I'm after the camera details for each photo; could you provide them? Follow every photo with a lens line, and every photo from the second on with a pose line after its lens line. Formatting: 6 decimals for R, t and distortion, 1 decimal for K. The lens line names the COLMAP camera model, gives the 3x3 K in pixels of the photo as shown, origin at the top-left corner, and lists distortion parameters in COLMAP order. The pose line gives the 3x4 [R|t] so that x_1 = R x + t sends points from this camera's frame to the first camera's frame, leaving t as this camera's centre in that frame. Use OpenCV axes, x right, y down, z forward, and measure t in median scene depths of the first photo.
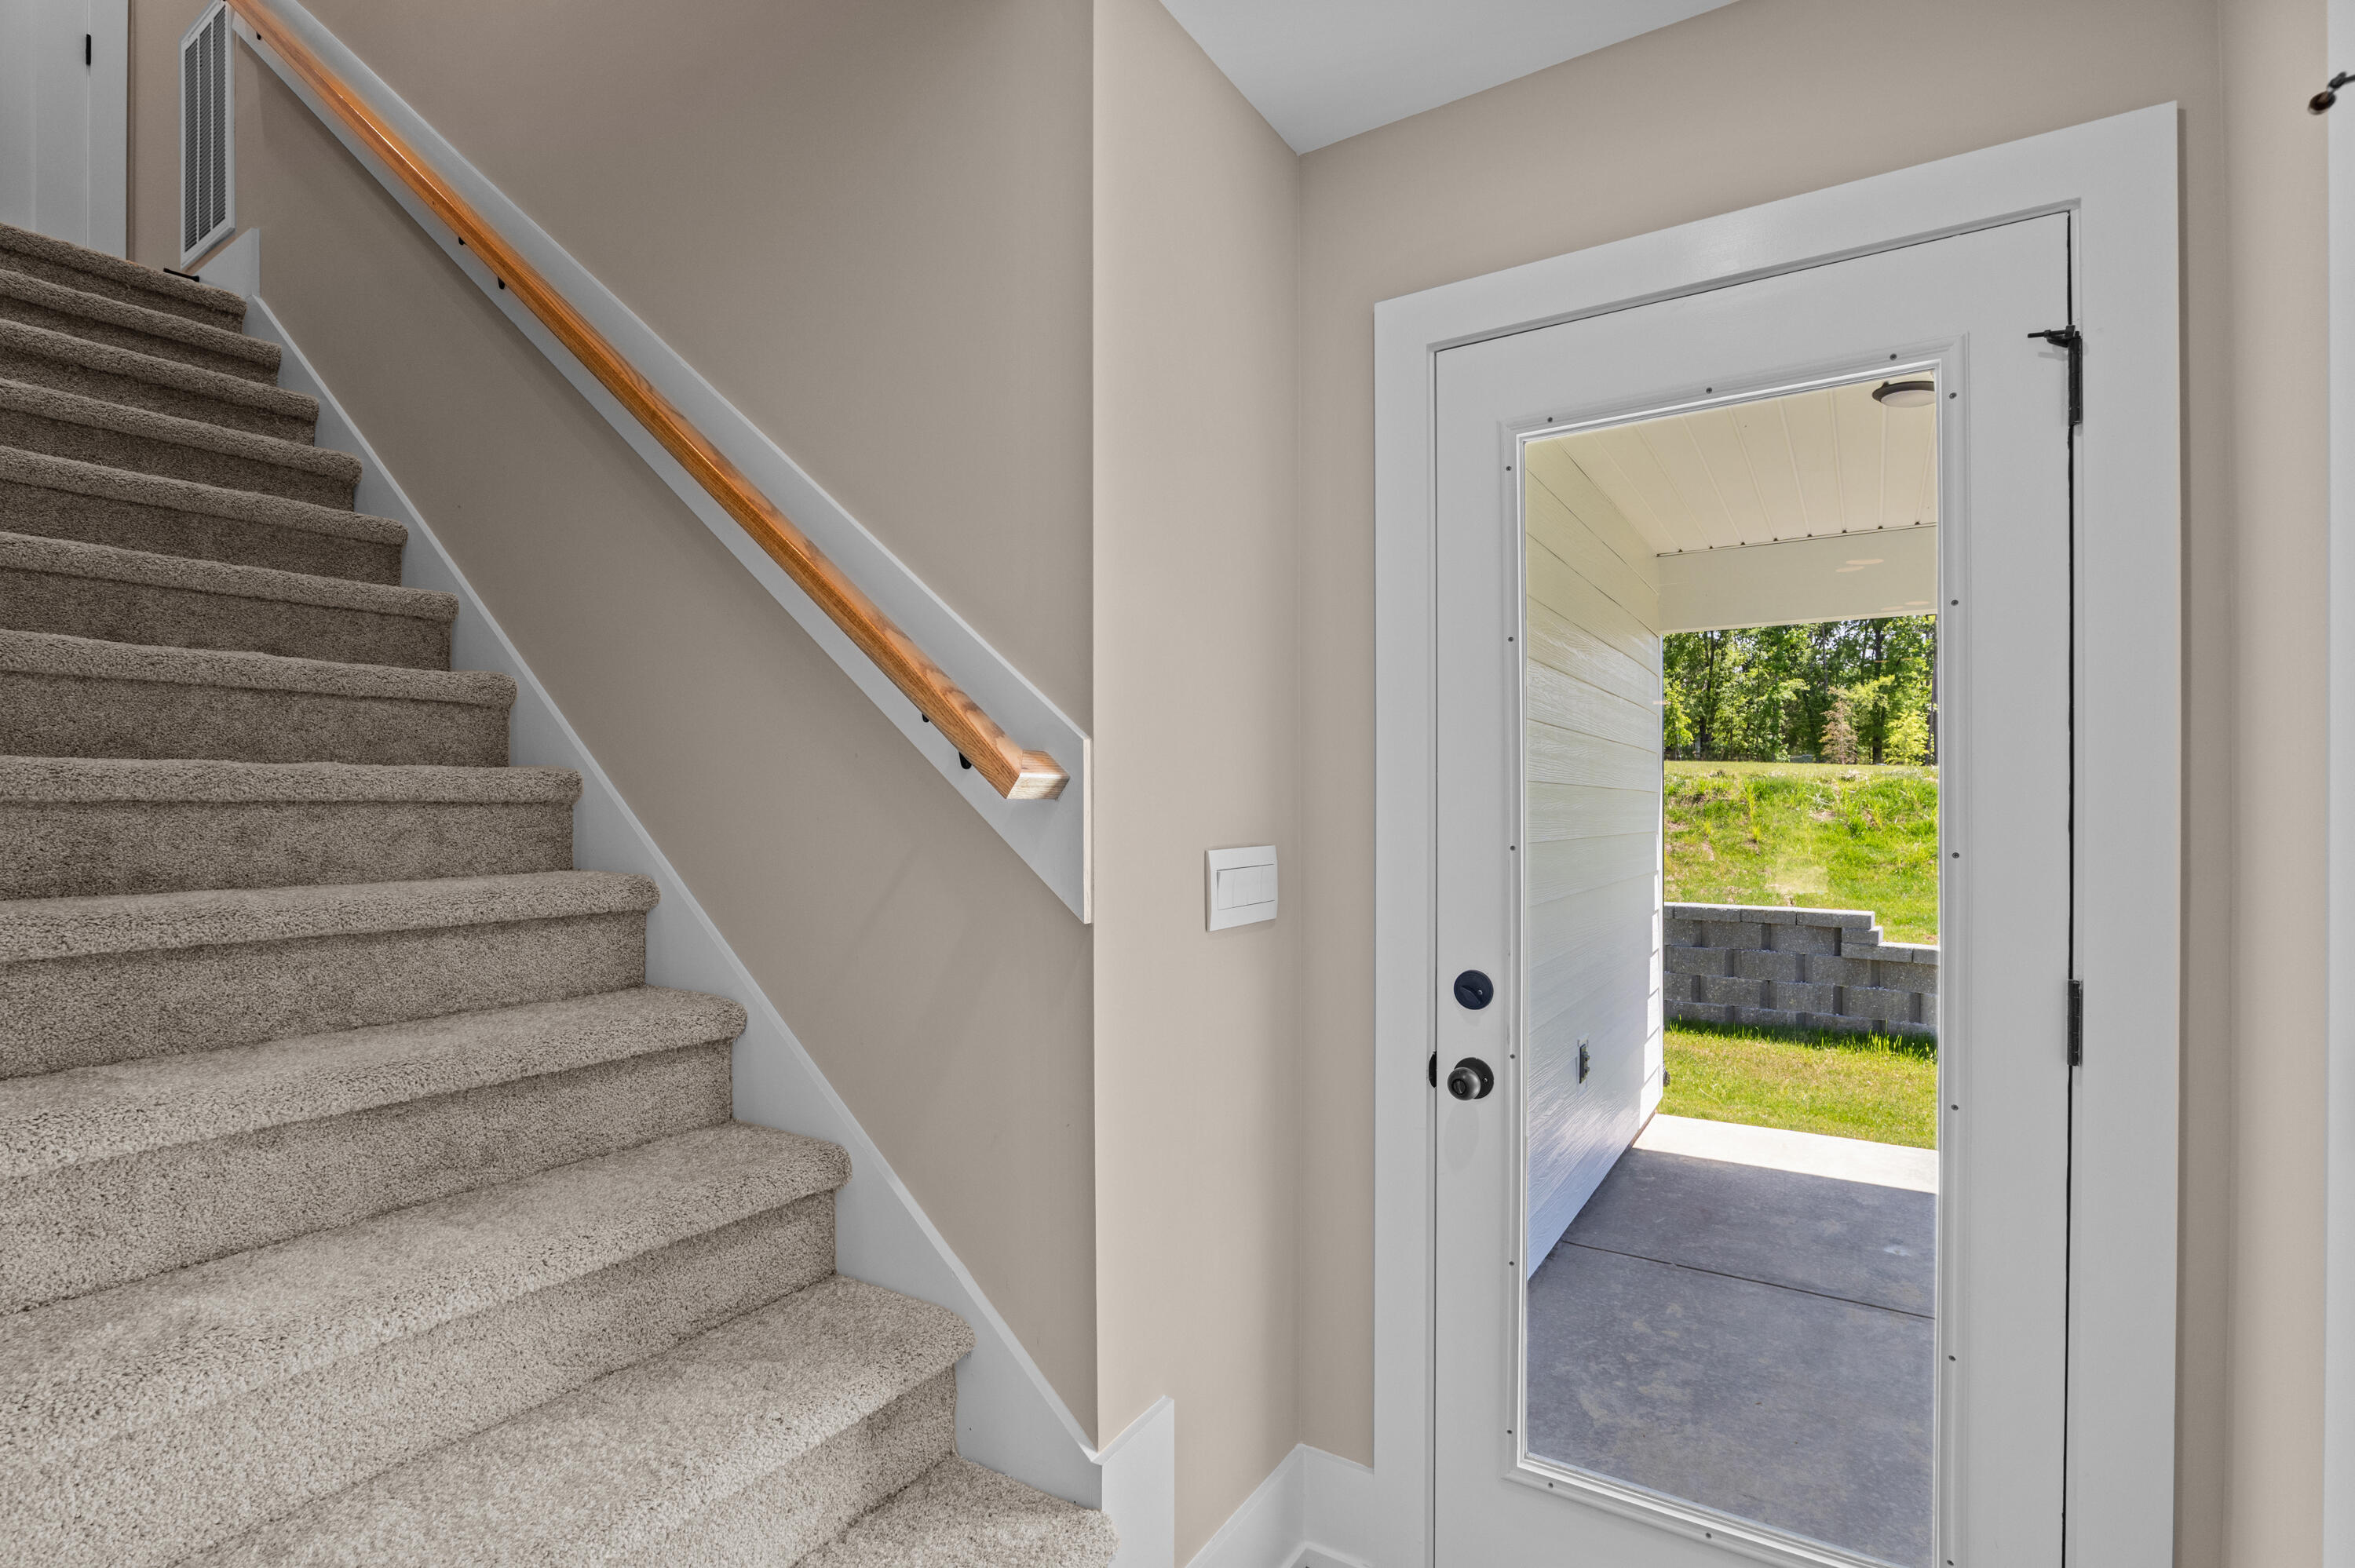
lens RADIAL K [[1091.6, 0, 1166.5], [0, 1091.6, 814.1], [0, 0, 1]] dist [-0.023544, 0.005067]
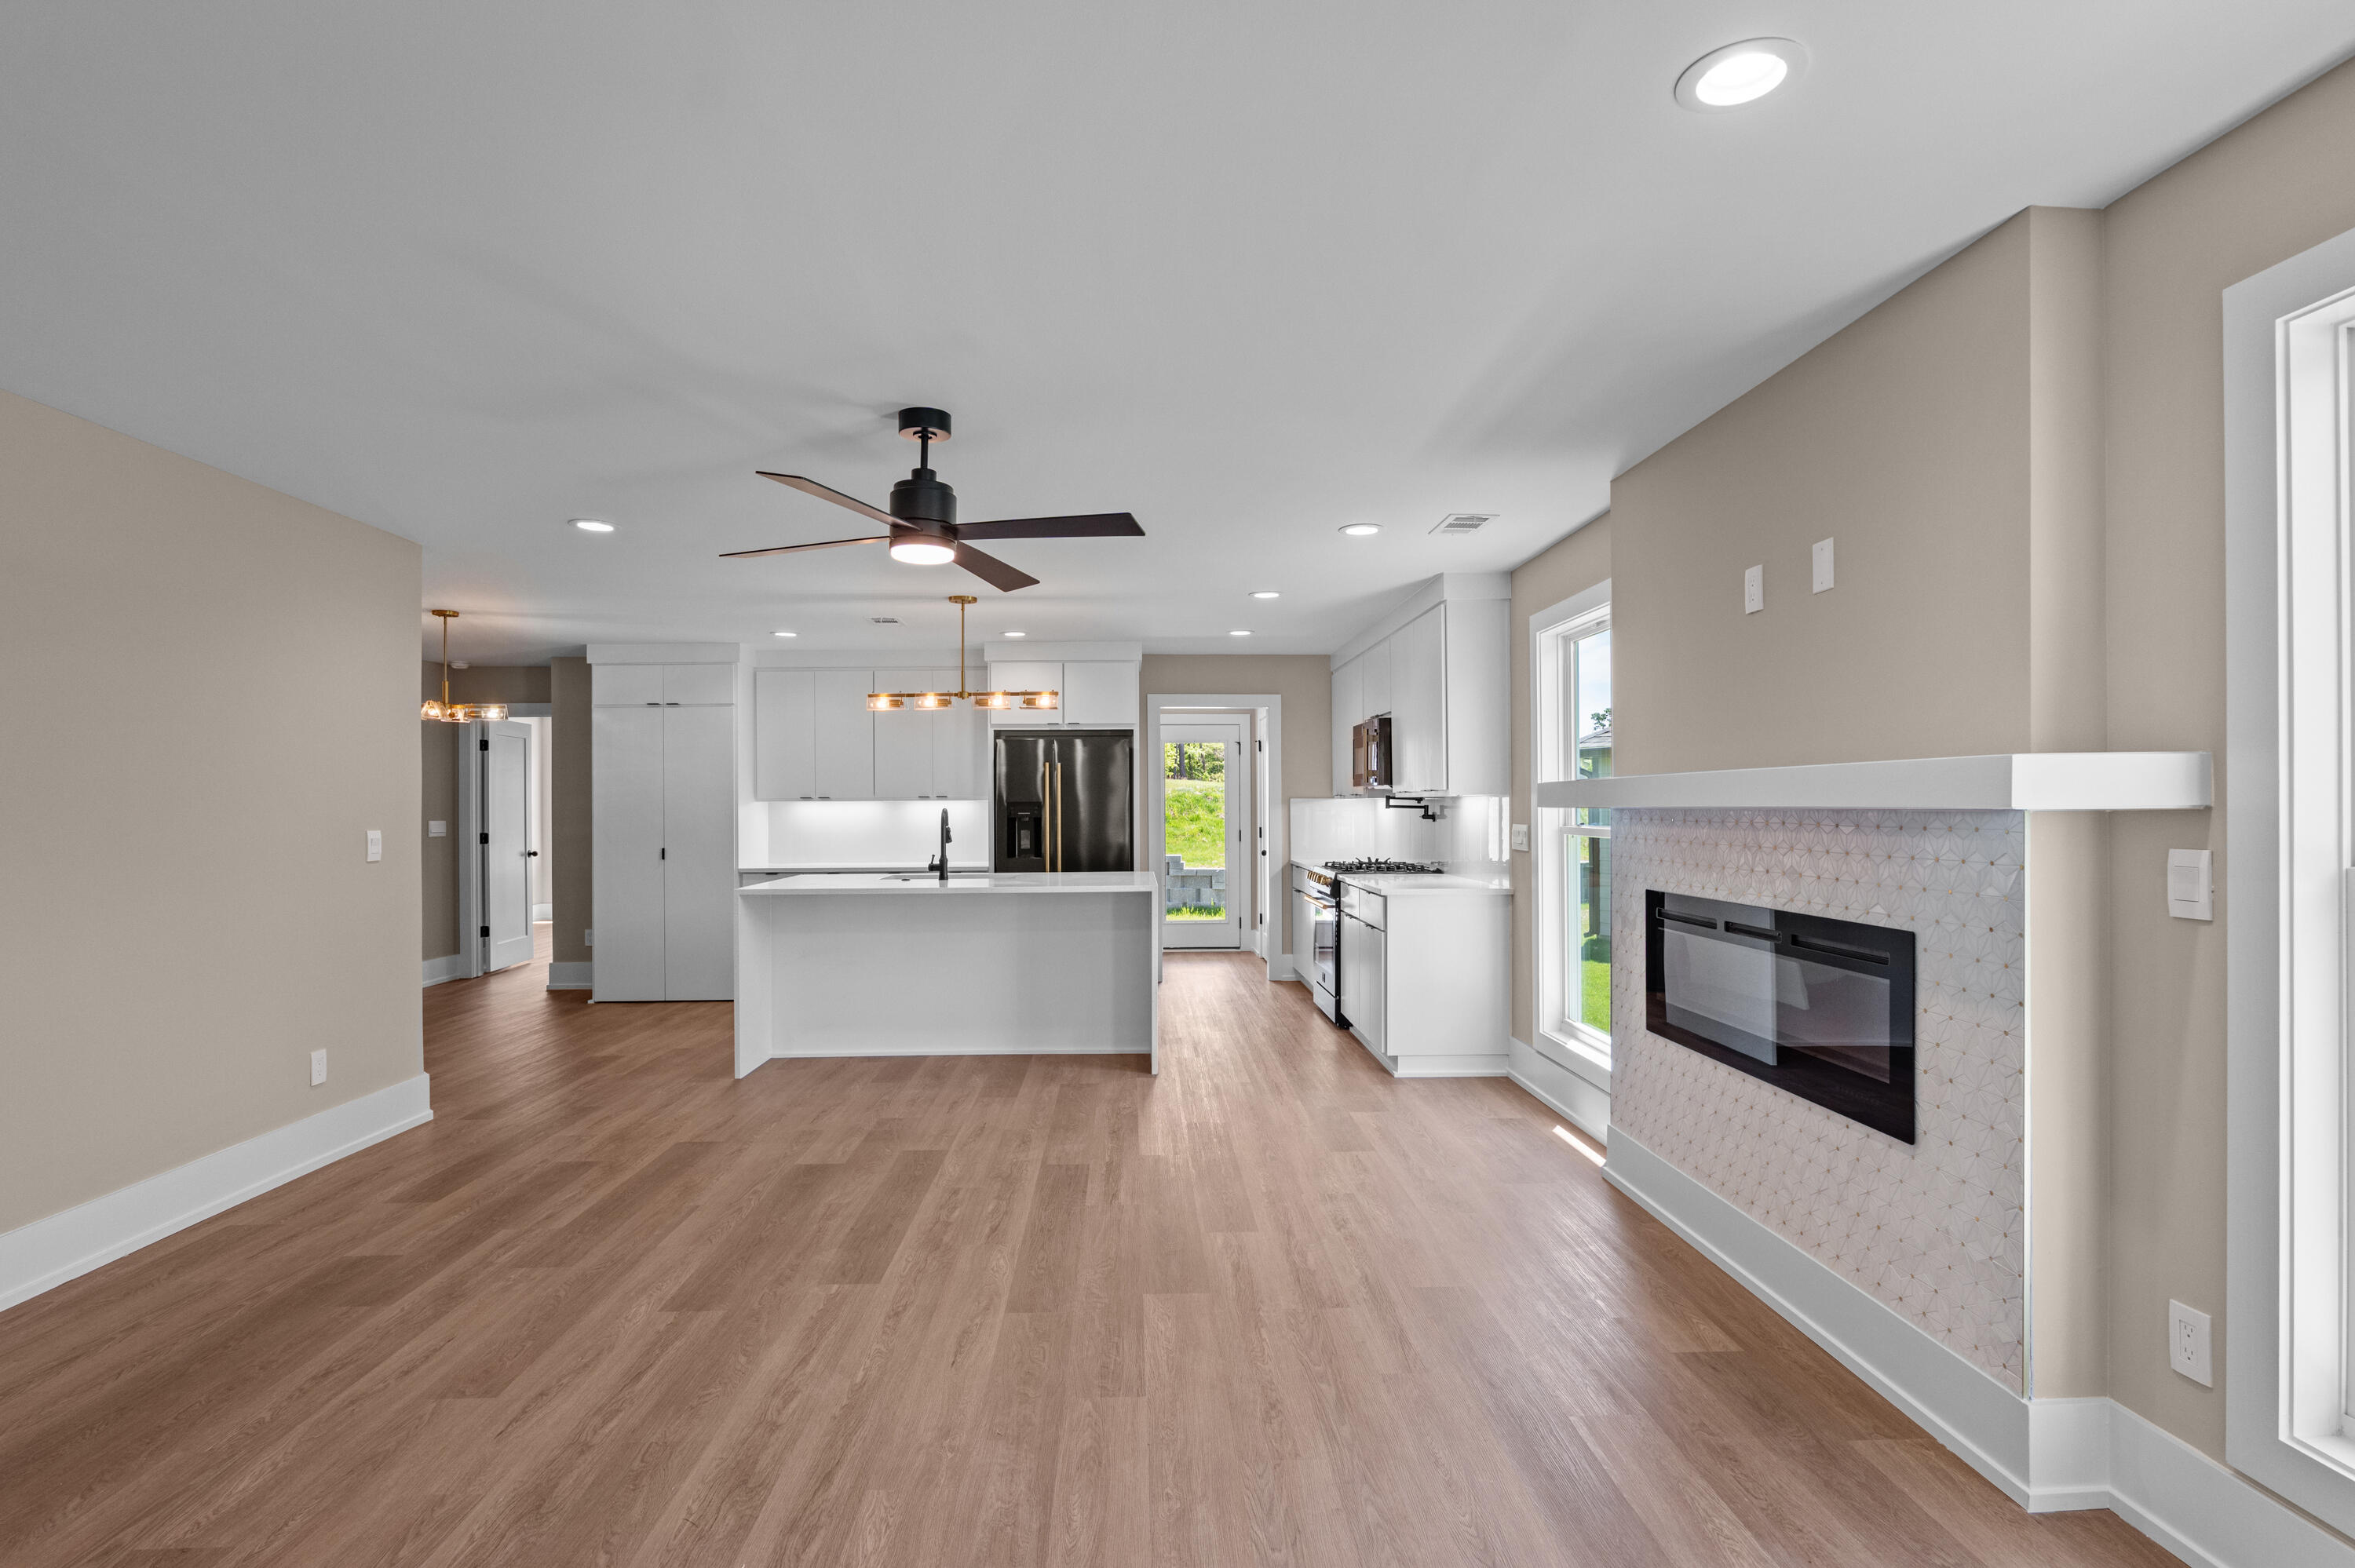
lens RADIAL K [[1143.5, 0, 1181.6], [0, 1143.5, 795.2], [0, 0, 1]] dist [-0.010685, -0.000277]
pose [[0.811404, 0.001826, 0.584483, -0.588233], [0.009508, 0.999822, -0.016322, 0.005942], [-0.584409, 0.018801, 0.811241, -0.742893]]
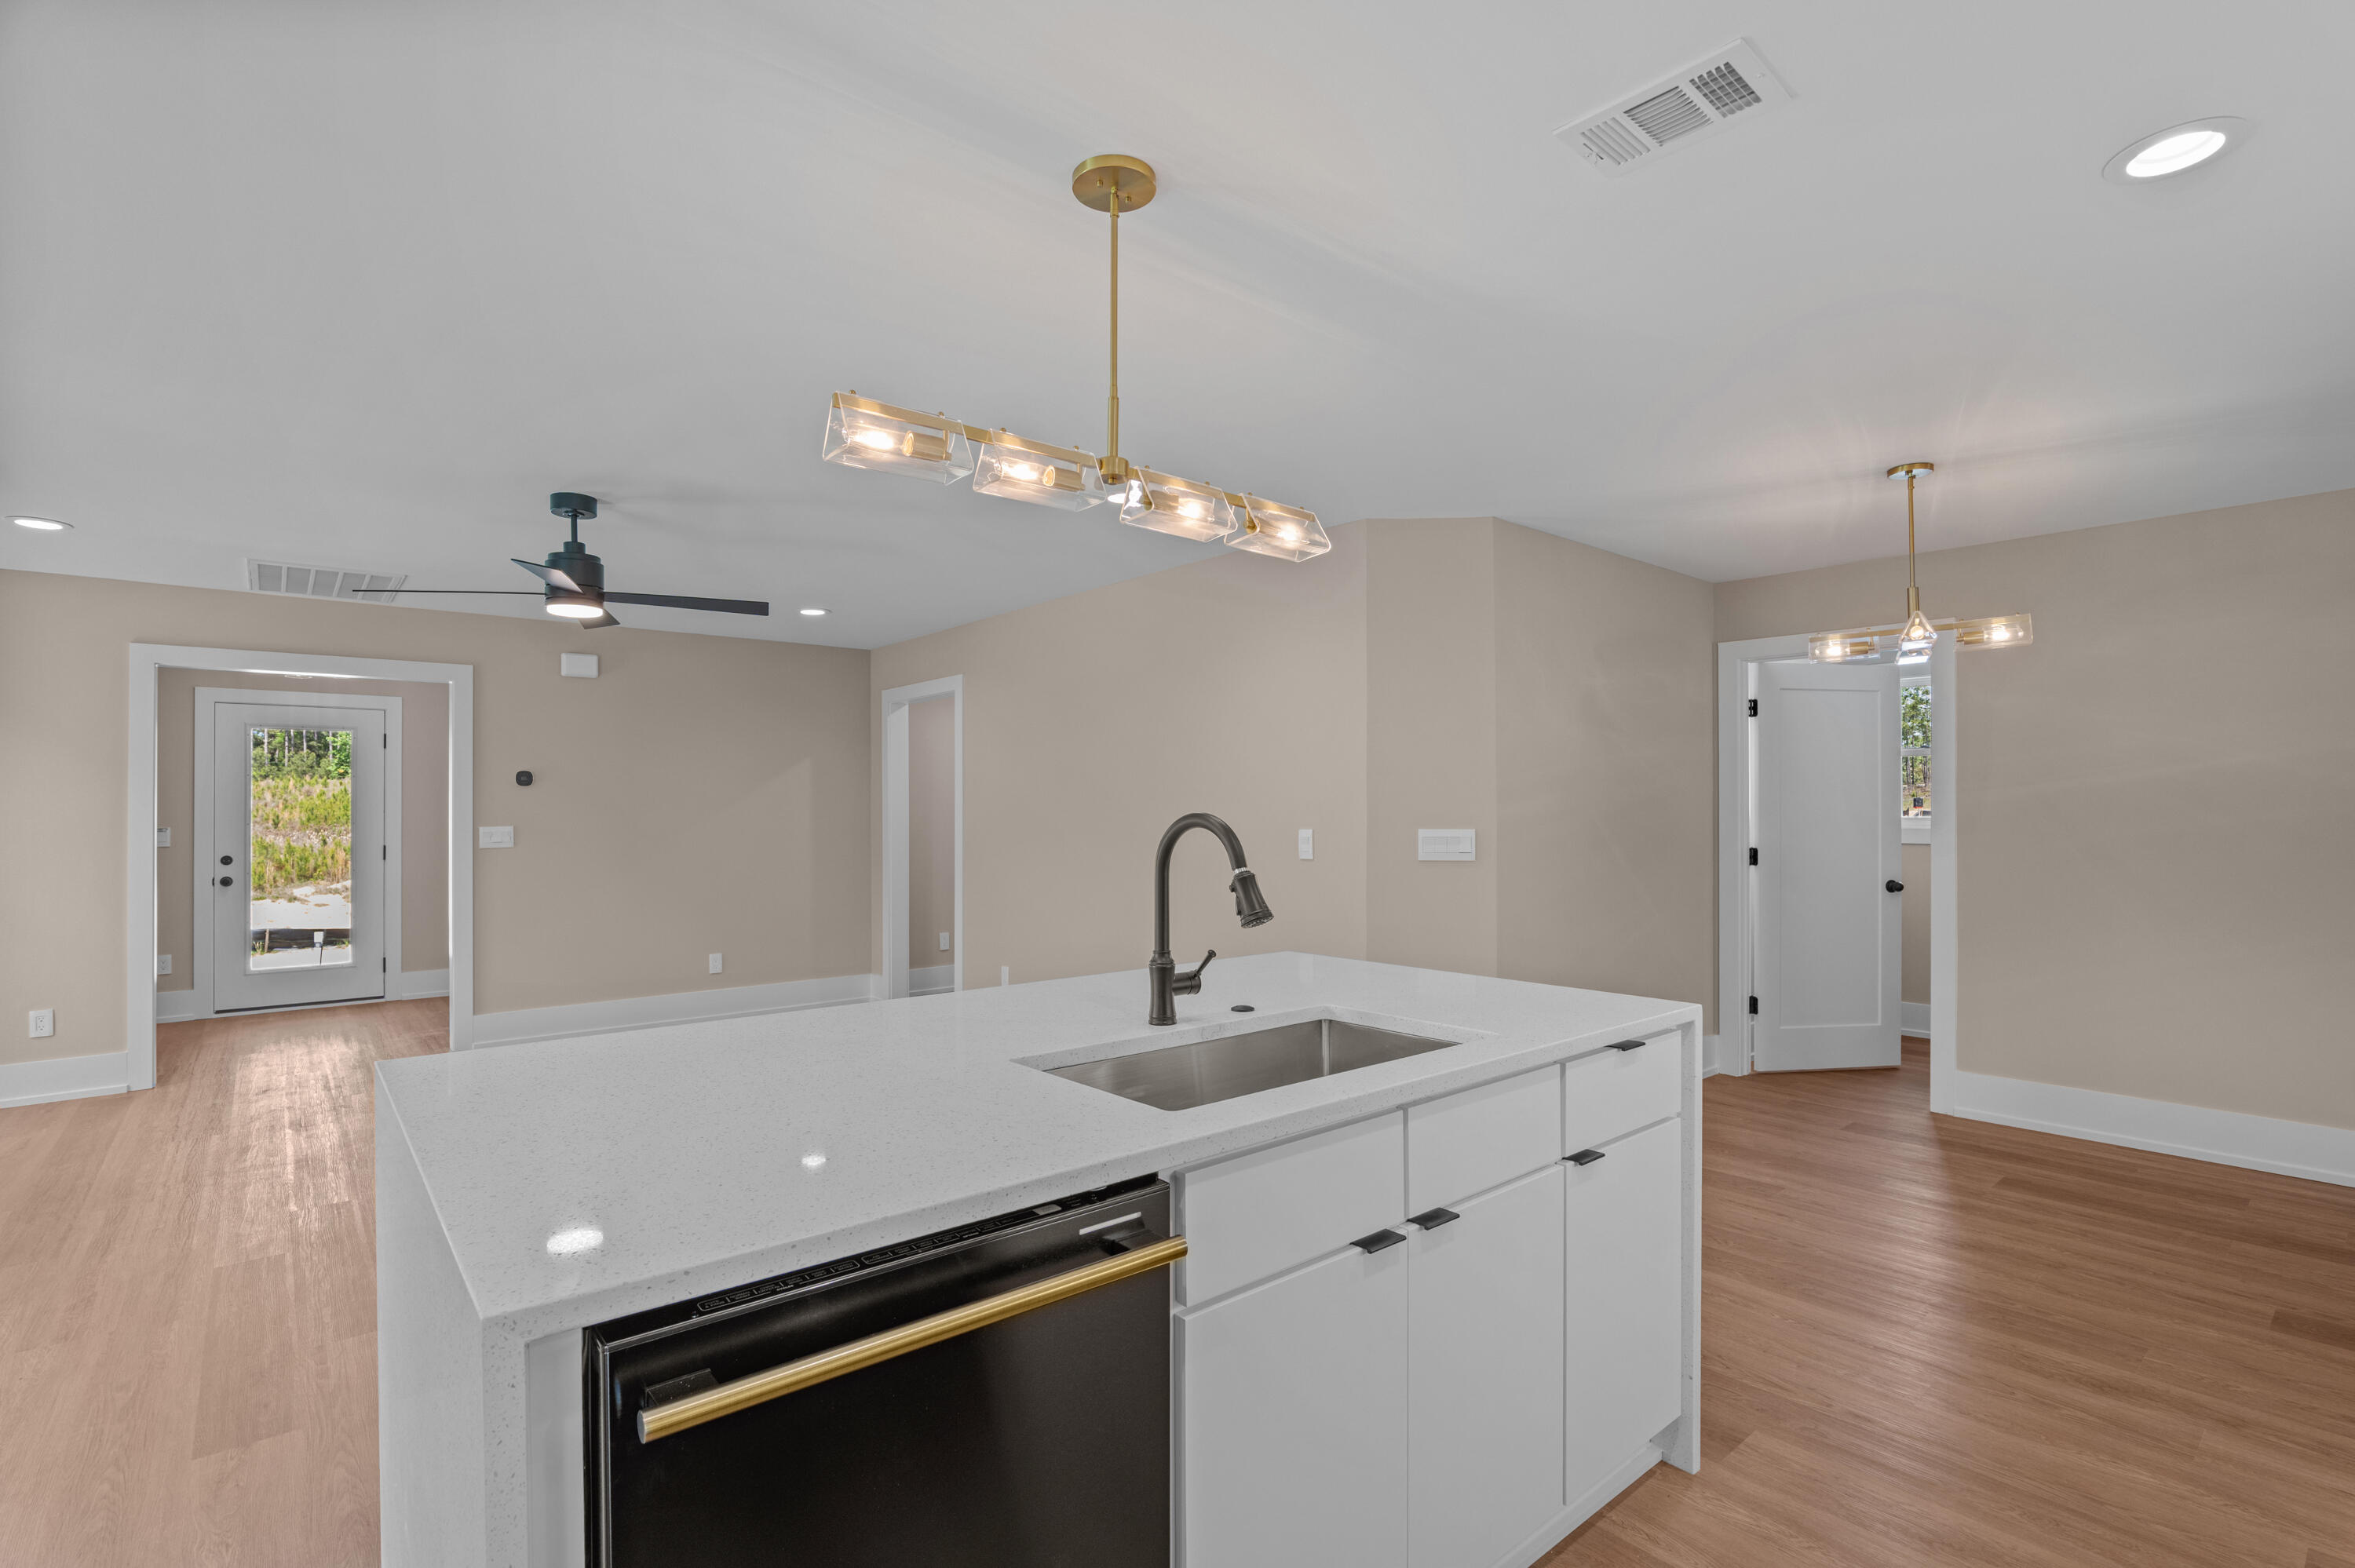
lens RADIAL K [[1091.6, 0, 1186.1], [0, 1091.6, 797.5], [0, 0, 1]] dist [-0.023544, 0.005067]
pose [[-0.280731, -0.007748, -0.959755, -0.097927], [-0.004162, 0.999968, -0.006855, -0.001204], [0.959778, 0.002070, -0.280754, -0.046028]]
